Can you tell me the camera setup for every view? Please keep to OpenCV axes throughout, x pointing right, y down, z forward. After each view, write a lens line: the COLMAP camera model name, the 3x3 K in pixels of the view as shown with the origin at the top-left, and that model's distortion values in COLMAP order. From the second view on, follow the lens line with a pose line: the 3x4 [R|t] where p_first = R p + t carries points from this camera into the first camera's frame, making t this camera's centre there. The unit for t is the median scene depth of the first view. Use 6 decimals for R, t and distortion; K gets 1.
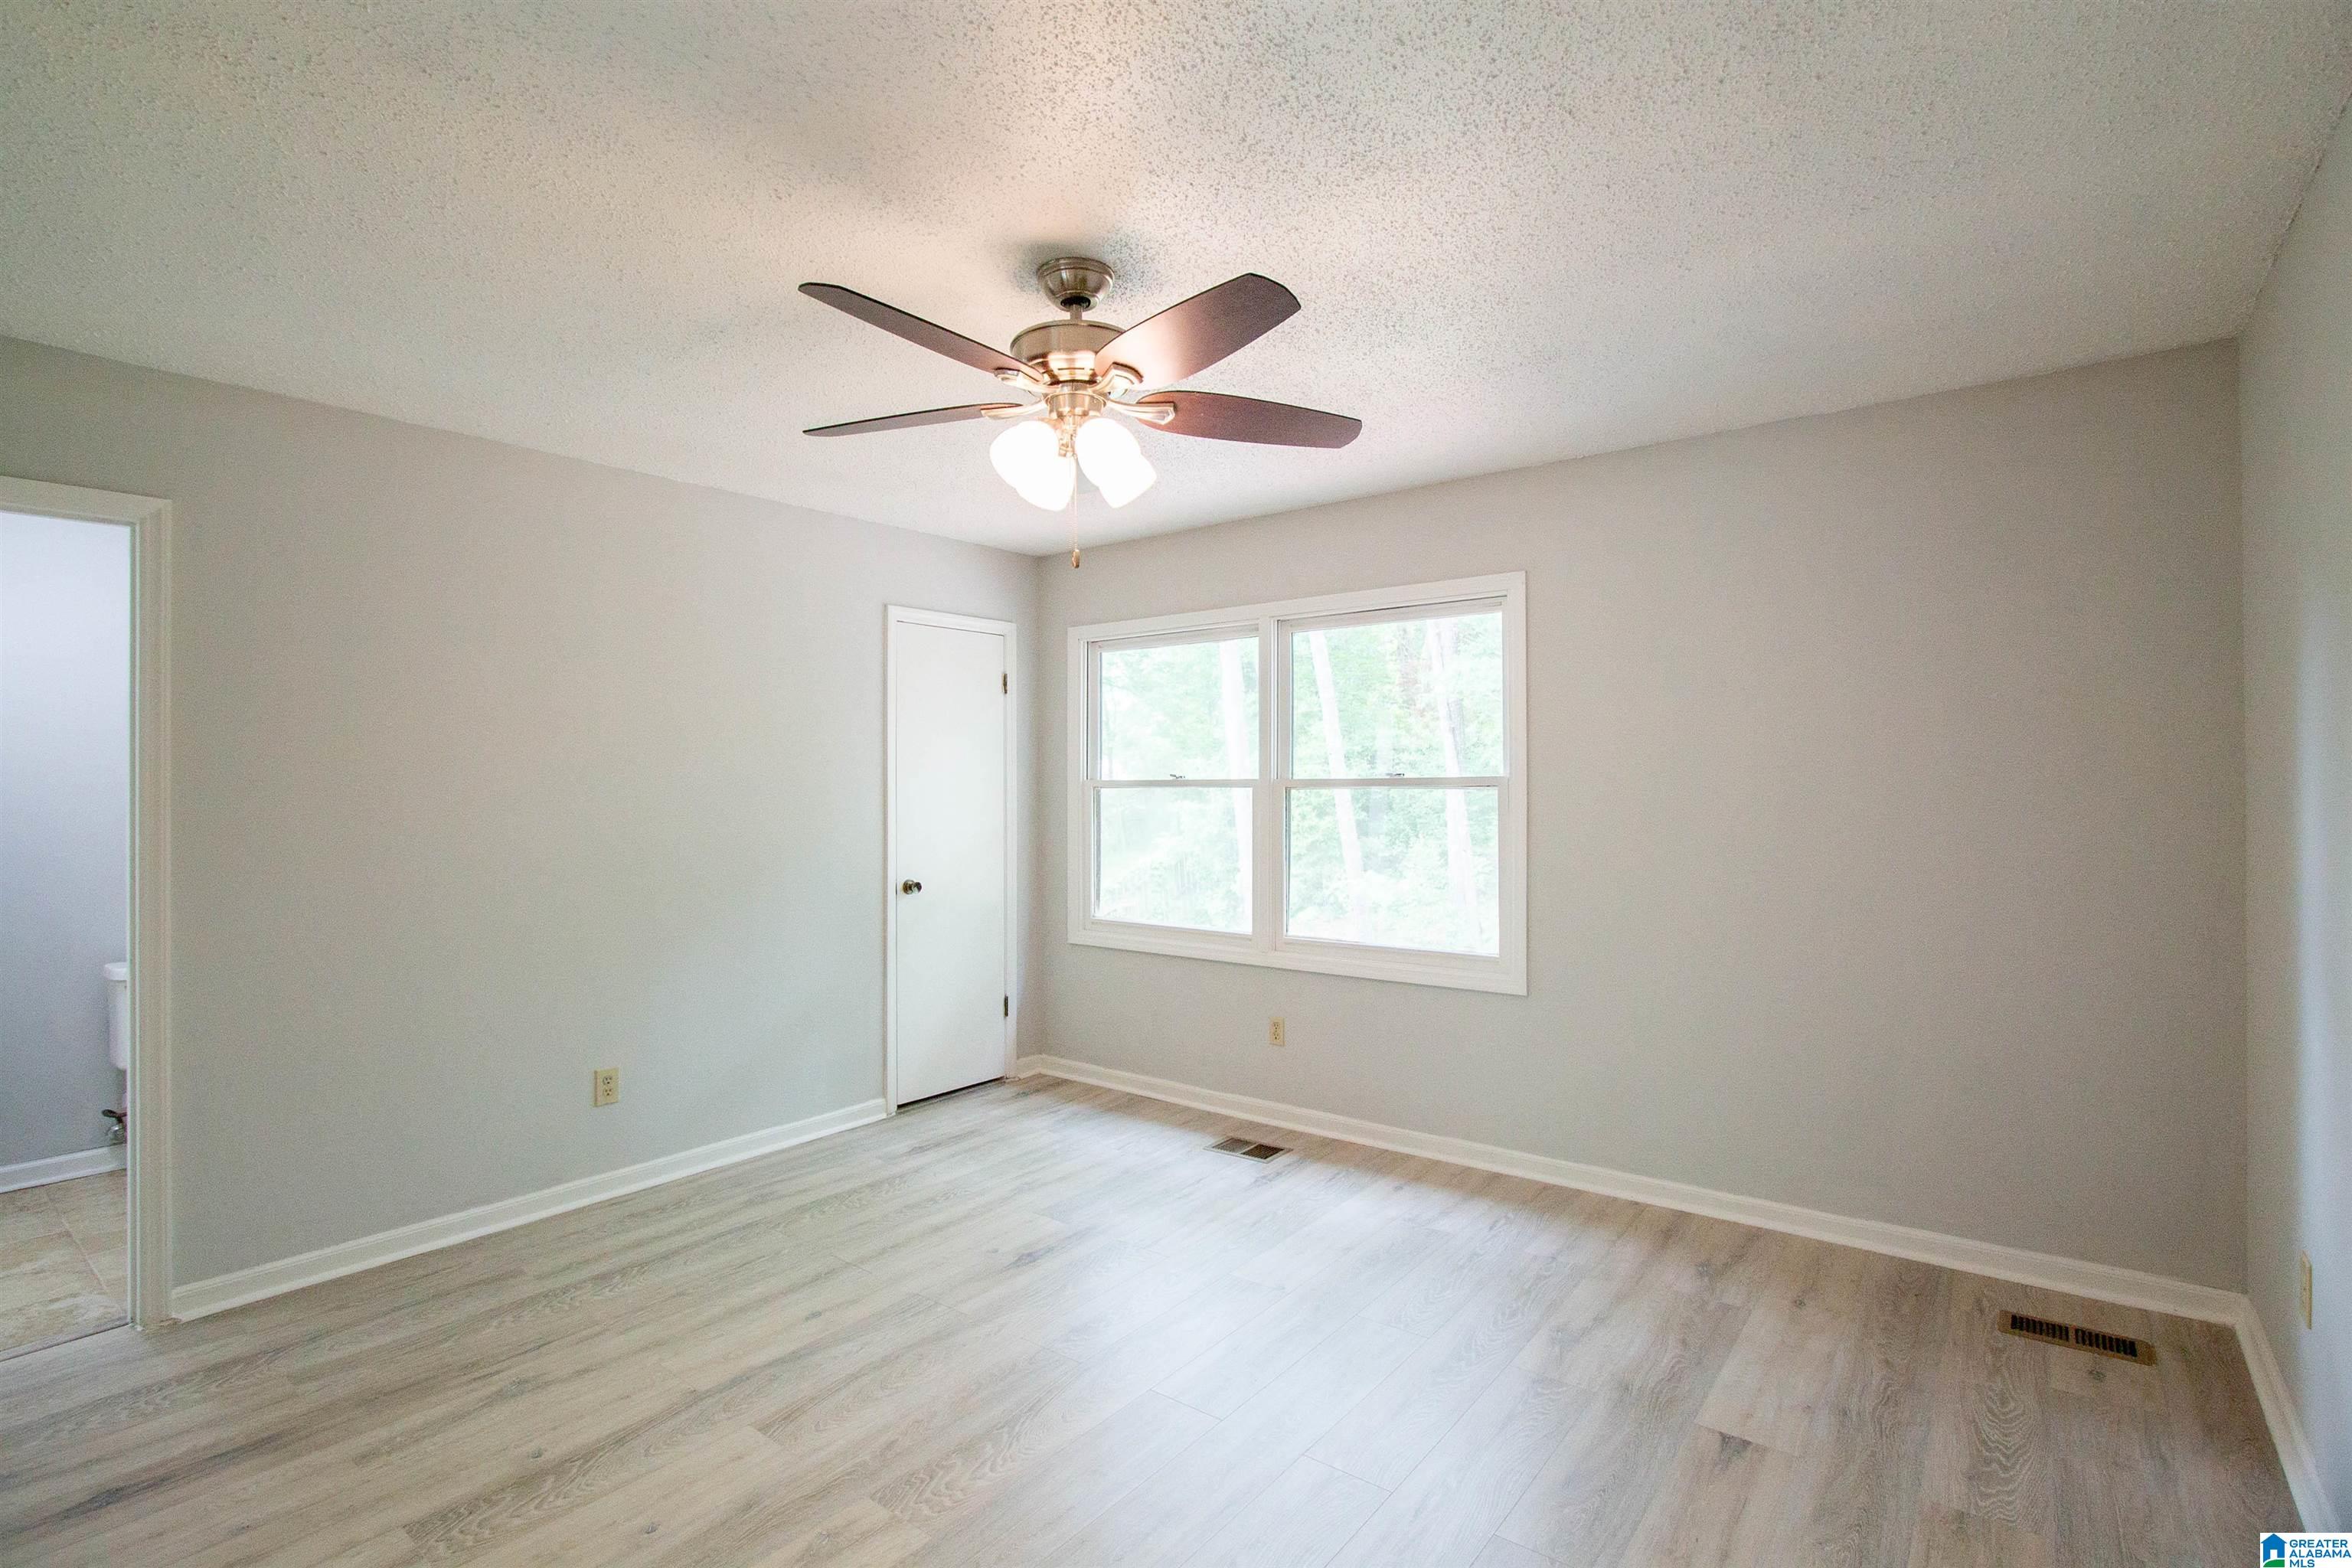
lens RADIAL K [[1110.5, 0, 1192.8], [0, 1110.5, 776.0], [0, 0, 1]] dist [-0.012450, 0.001031]
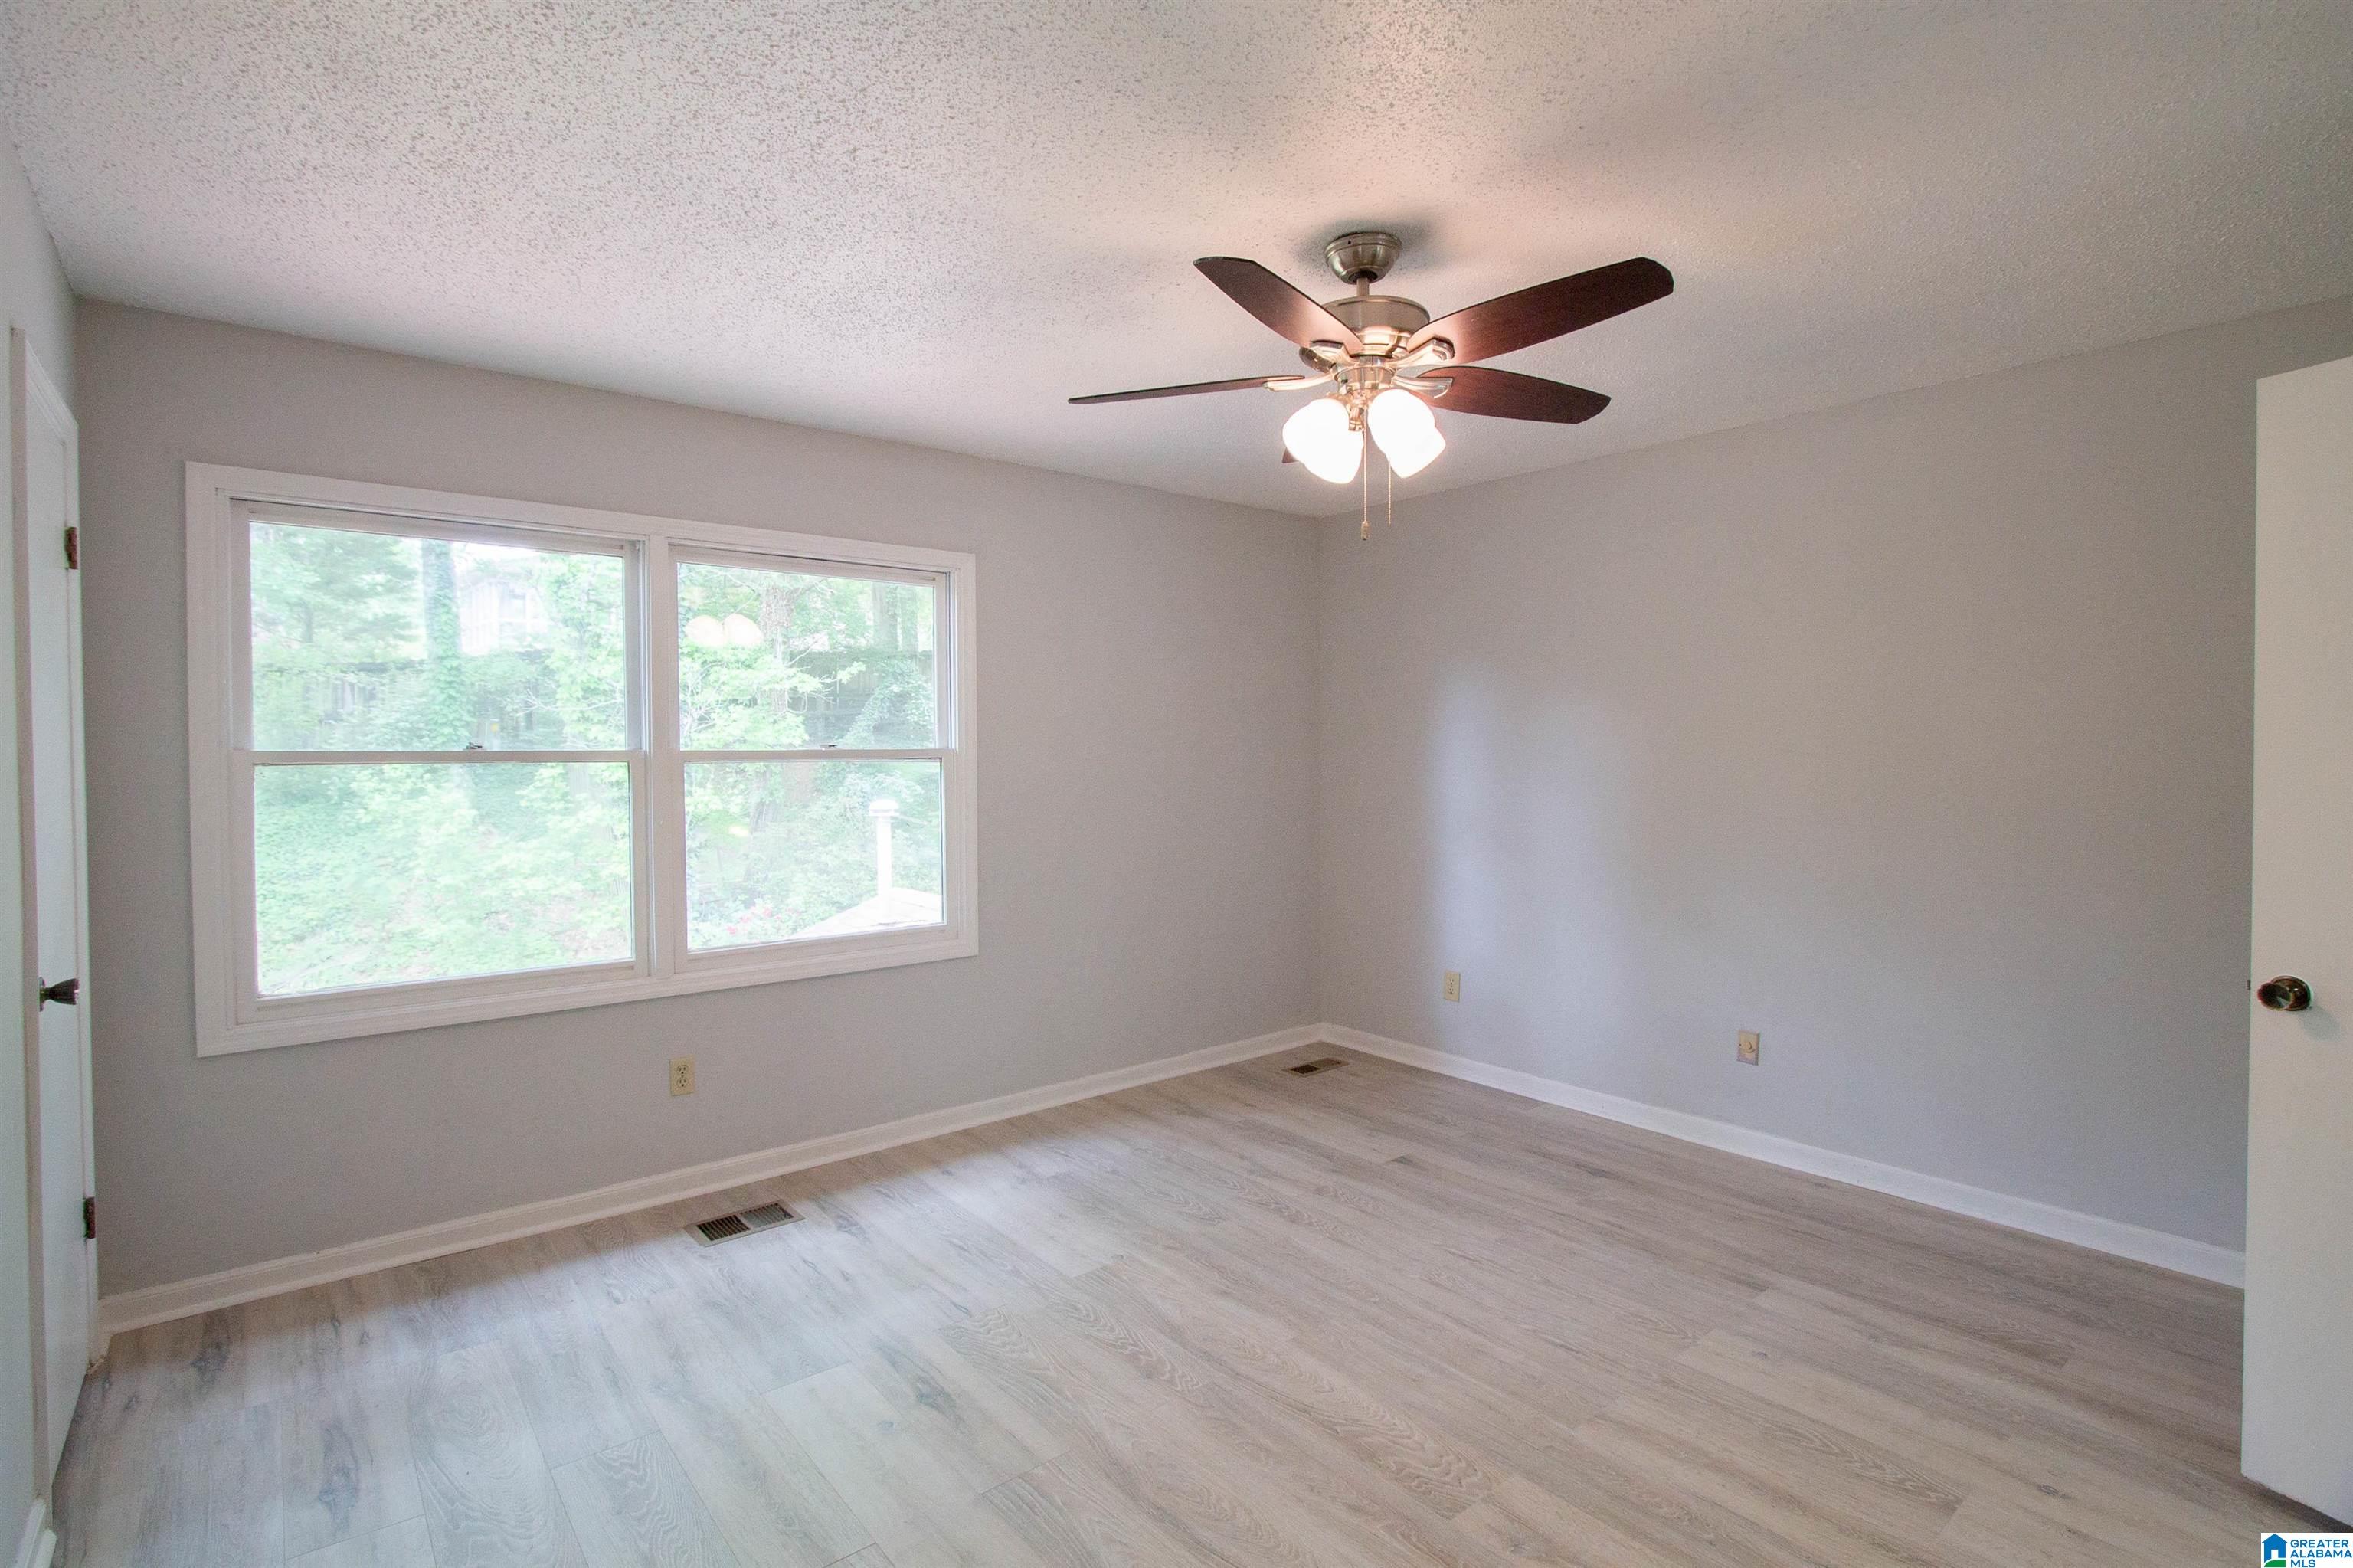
lens RADIAL K [[1111.0, 0, 1193.3], [0, 1111.0, 776.0], [0, 0, 1]] dist [-0.012450, 0.001031]
pose [[0.224408, -0.018196, 0.974325, -0.763780], [-0.001763, 0.999816, 0.019078, 0.006502], [-0.974494, -0.005999, 0.224335, 0.622310]]
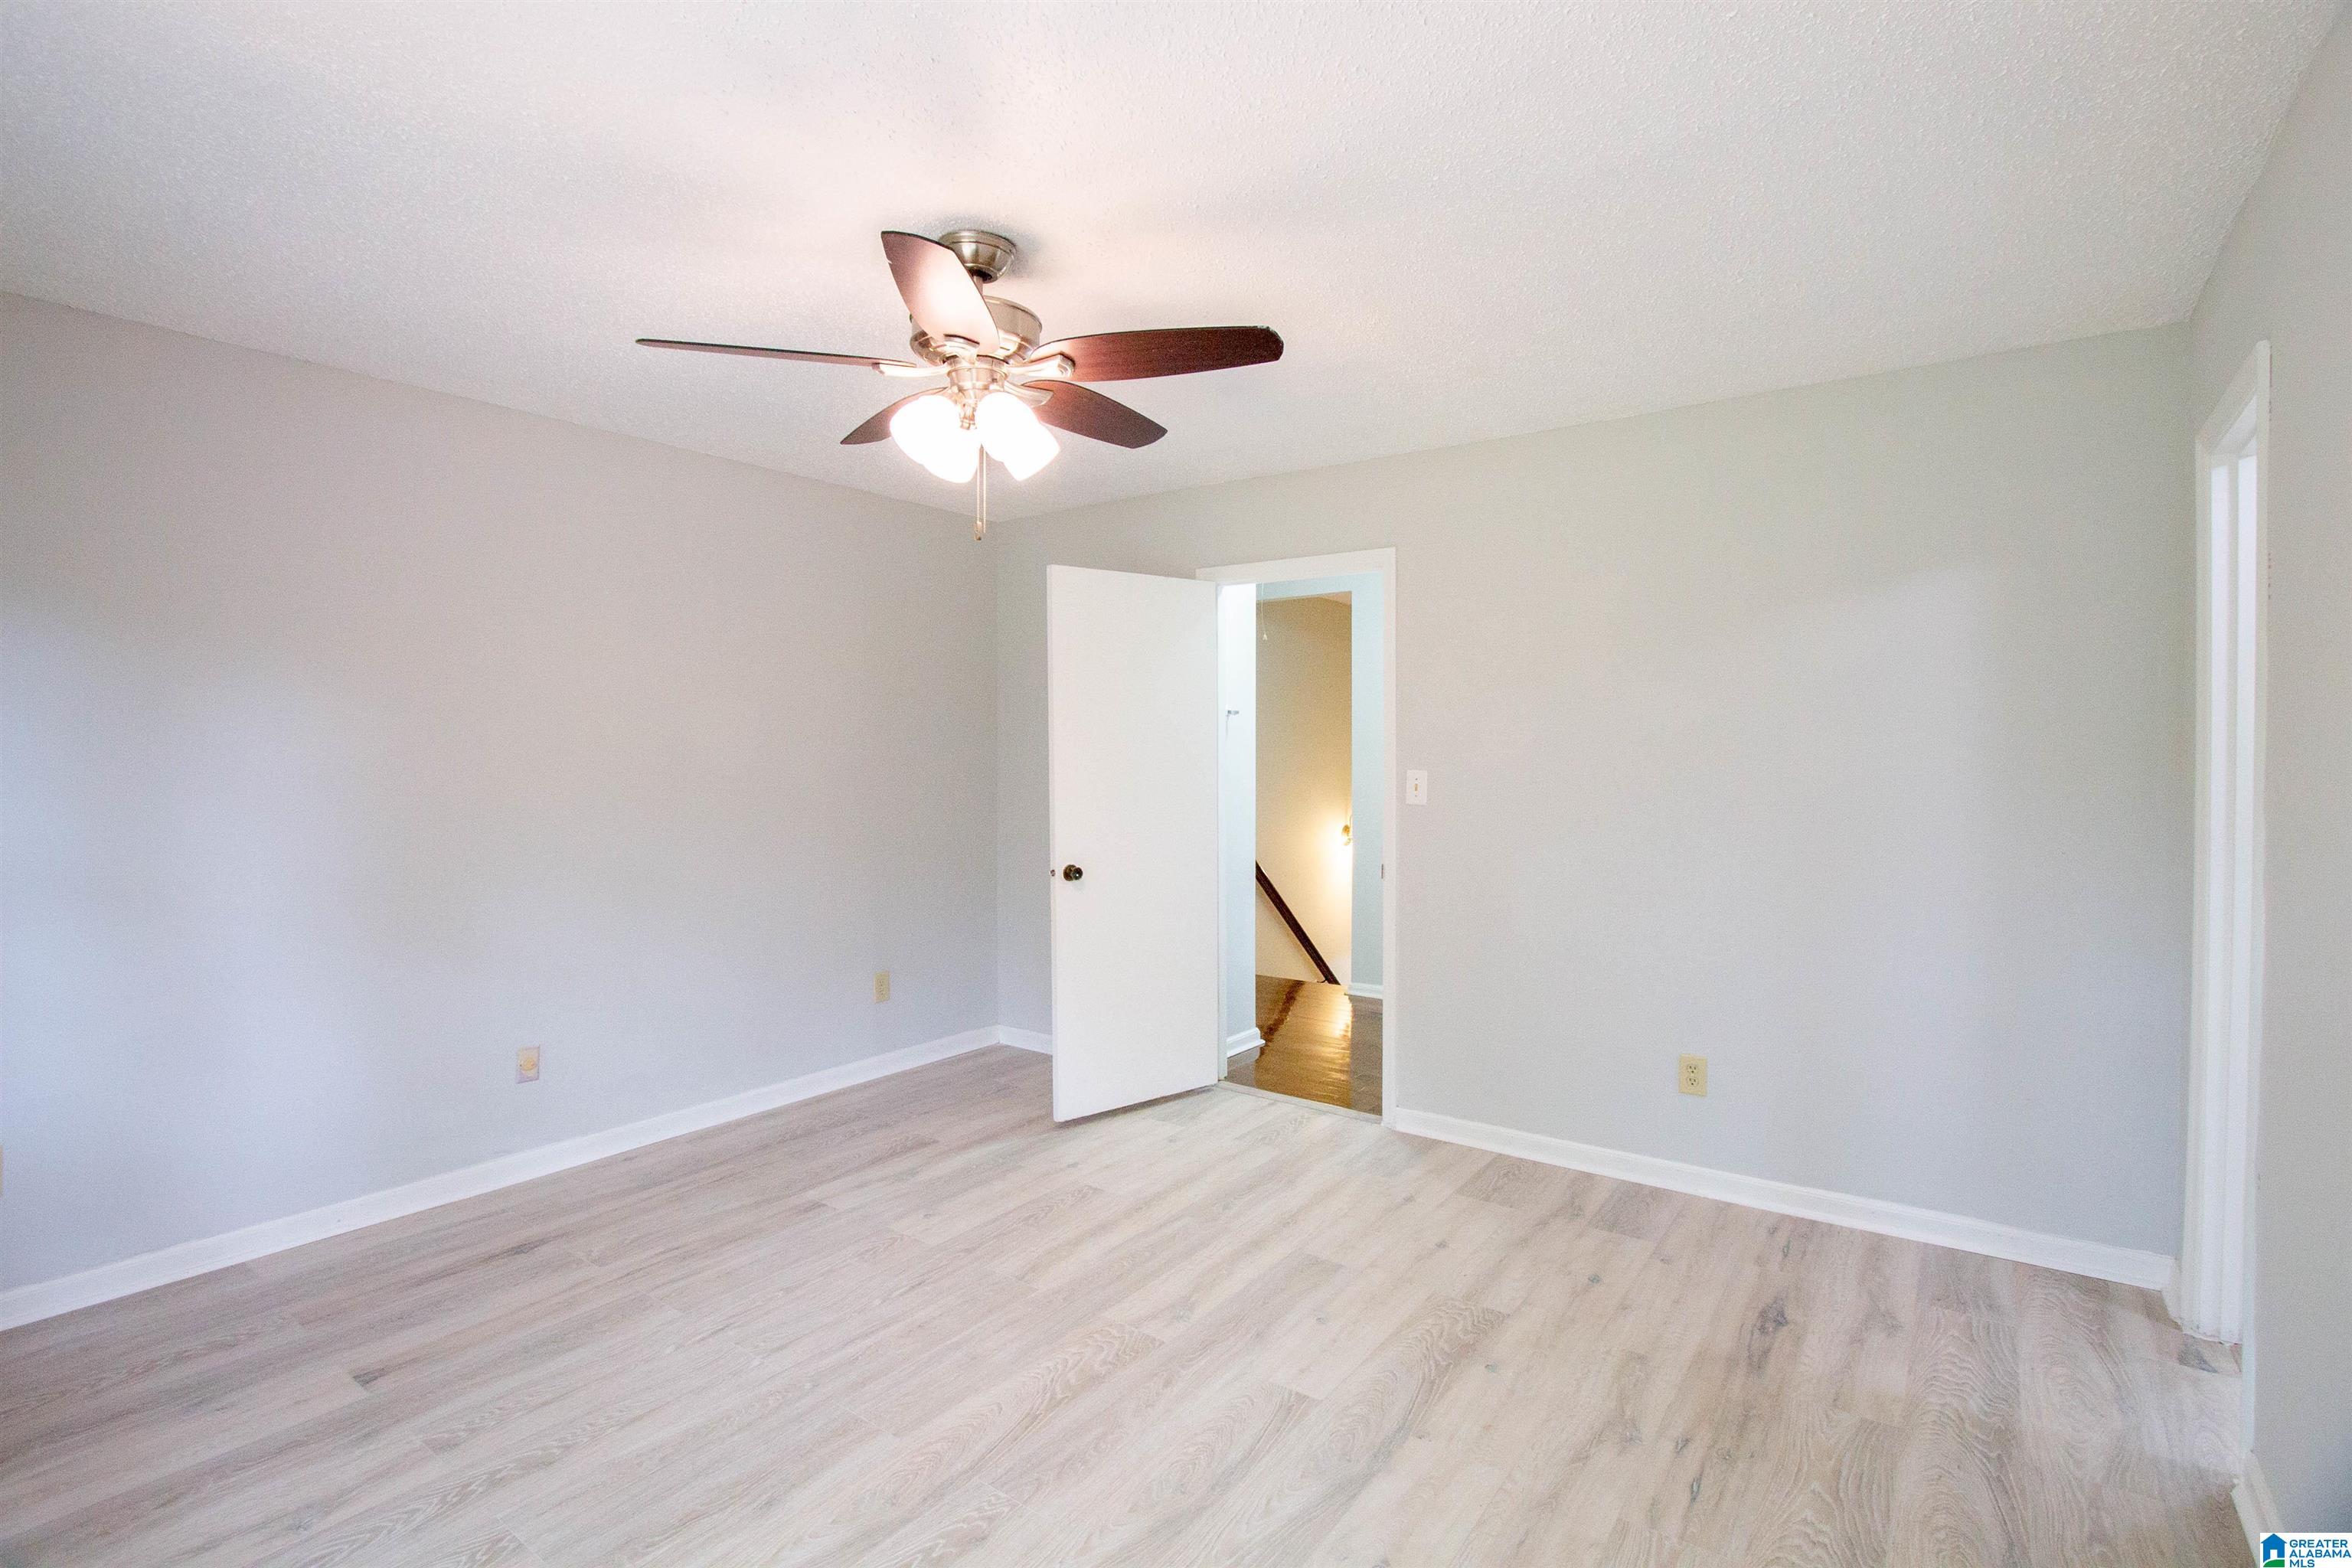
lens RADIAL K [[1103.1, 0, 1168.5], [0, 1103.1, 773.8], [0, 0, 1]] dist [-0.021614, 0.000382]
pose [[-0.999909, 0.006406, -0.011885, -0.177648], [0.006226, 0.999866, 0.015148, 0.009844], [0.011981, 0.015072, -0.999815, 1.352617]]
